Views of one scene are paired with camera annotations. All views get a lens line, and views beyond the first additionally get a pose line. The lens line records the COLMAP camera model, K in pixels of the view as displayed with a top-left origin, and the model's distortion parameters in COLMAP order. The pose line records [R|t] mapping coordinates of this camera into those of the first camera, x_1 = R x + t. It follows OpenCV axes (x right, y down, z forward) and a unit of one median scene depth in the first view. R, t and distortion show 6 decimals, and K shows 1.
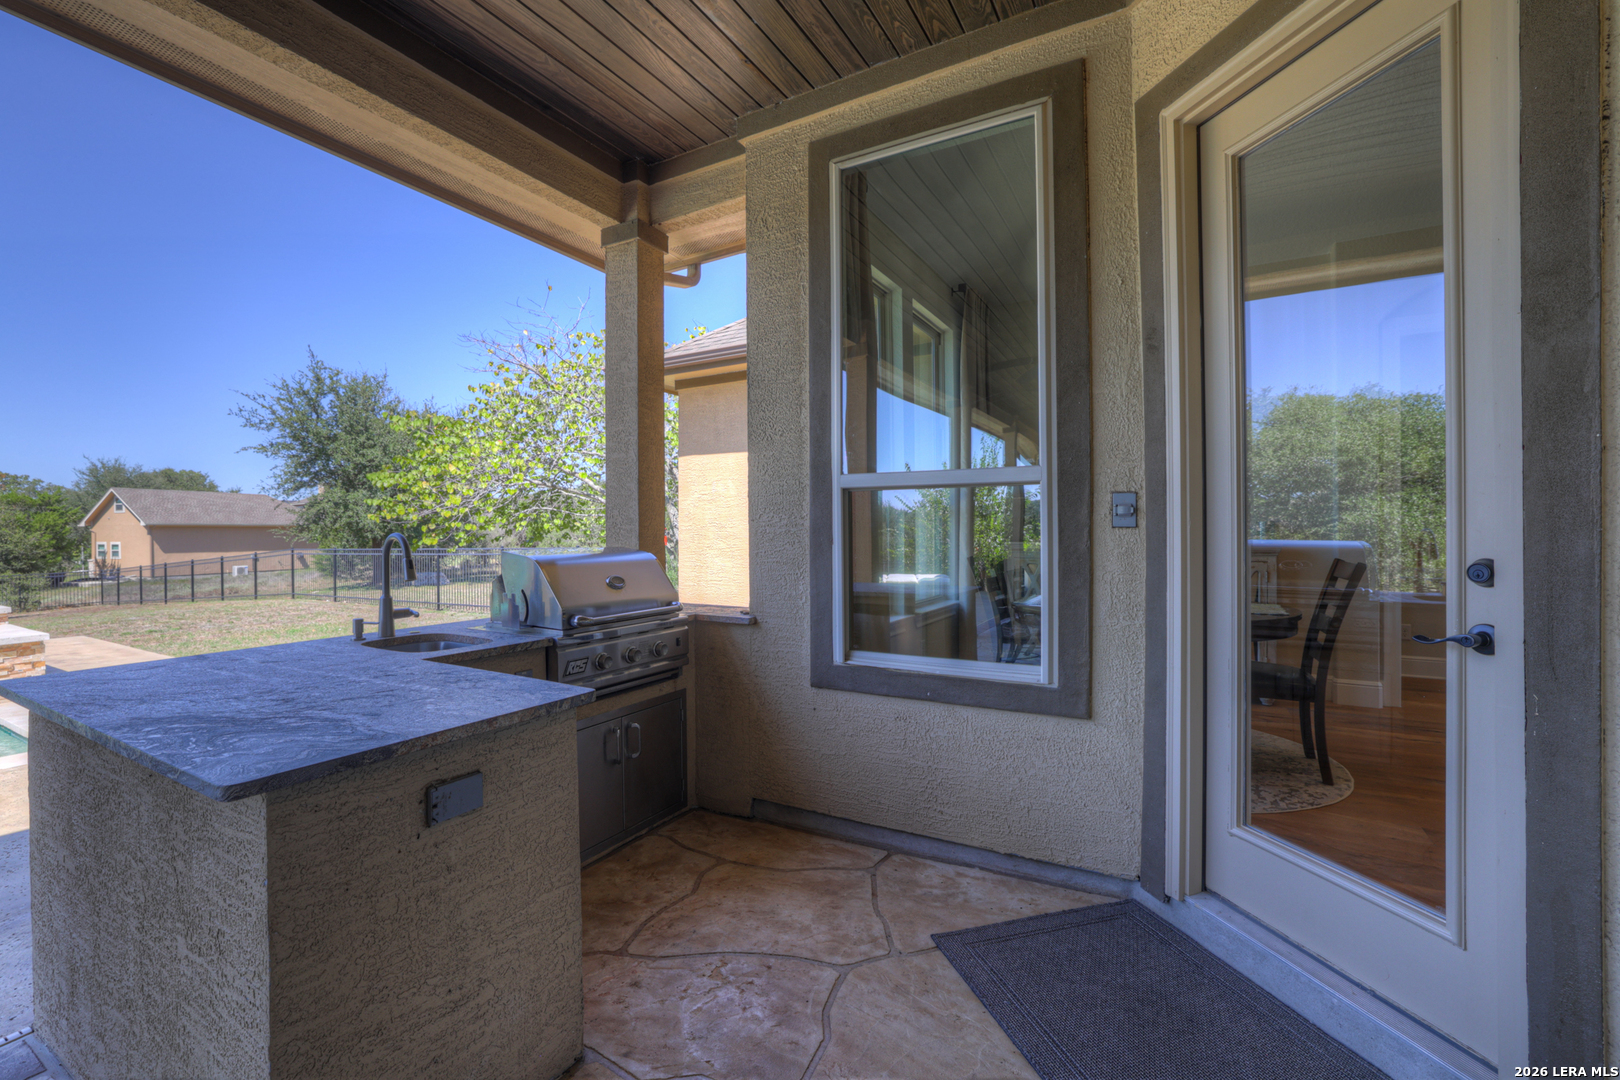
lens RADIAL K [[692.8, 0, 772.7], [0, 692.8, 518.4], [0, 0, 1]] dist [0.000006, 0.001251]
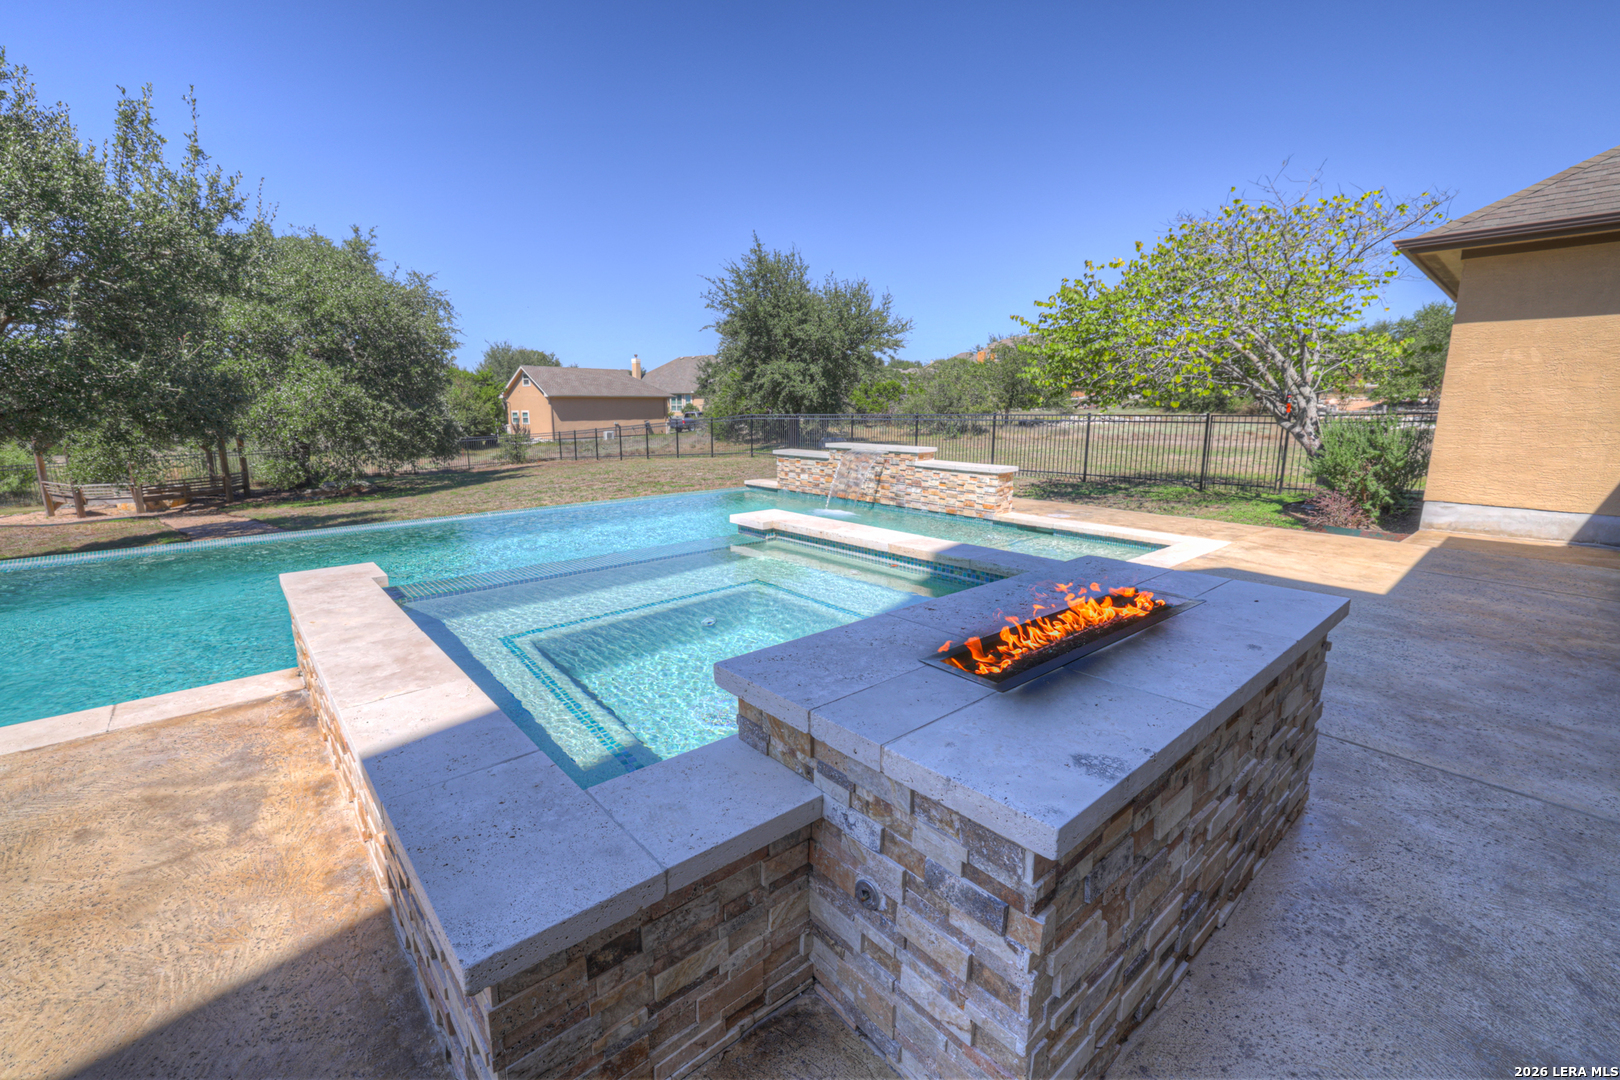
lens RADIAL K [[692.8, 0, 795.8], [0, 692.8, 515.5], [0, 0, 1]] dist [0.000006, 0.001251]
pose [[0.952143, 0.049701, -0.301586, -0.108009], [0.004616, 0.984241, 0.176773, 0.002308], [0.305619, -0.169705, 0.936908, -0.043042]]
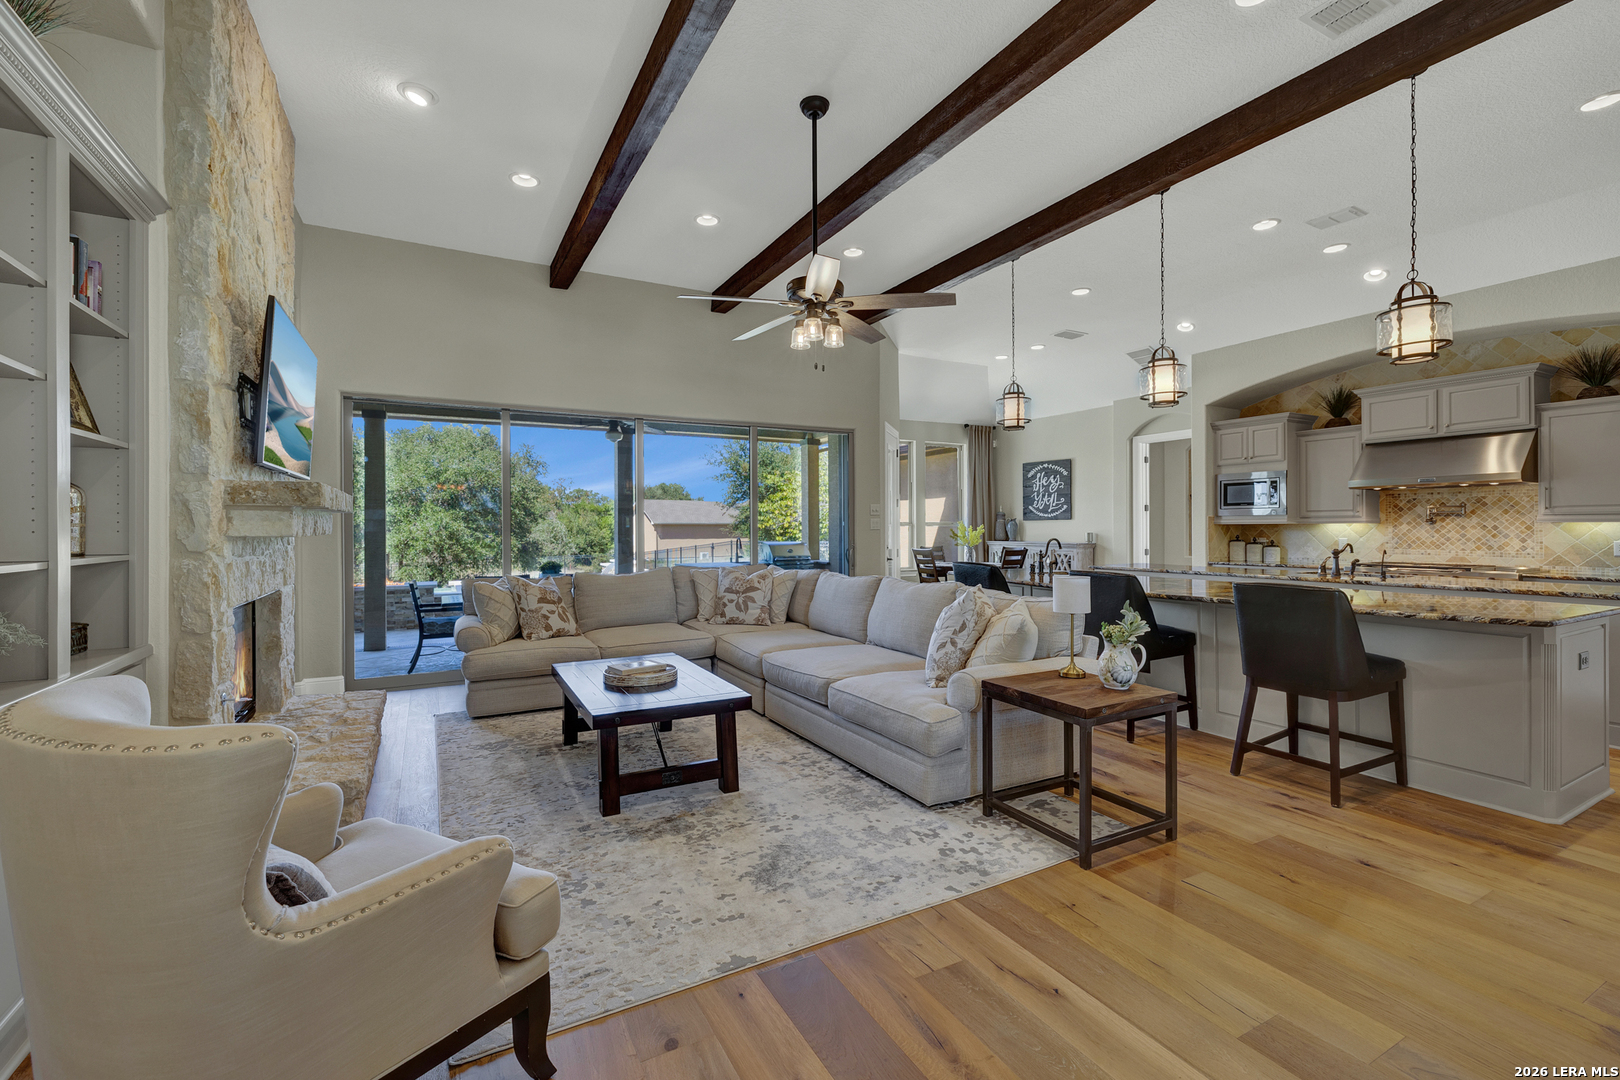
lens RADIAL K [[692.8, 0, 786.4], [0, 692.8, 511.9], [0, 0, 1]] dist [0.000006, 0.001251]
pose [[0.859486, -0.007905, -0.511099, 0.087979], [0.004952, 0.999962, -0.007139, -0.004779], [0.511136, 0.003605, 0.859492, -0.116759]]
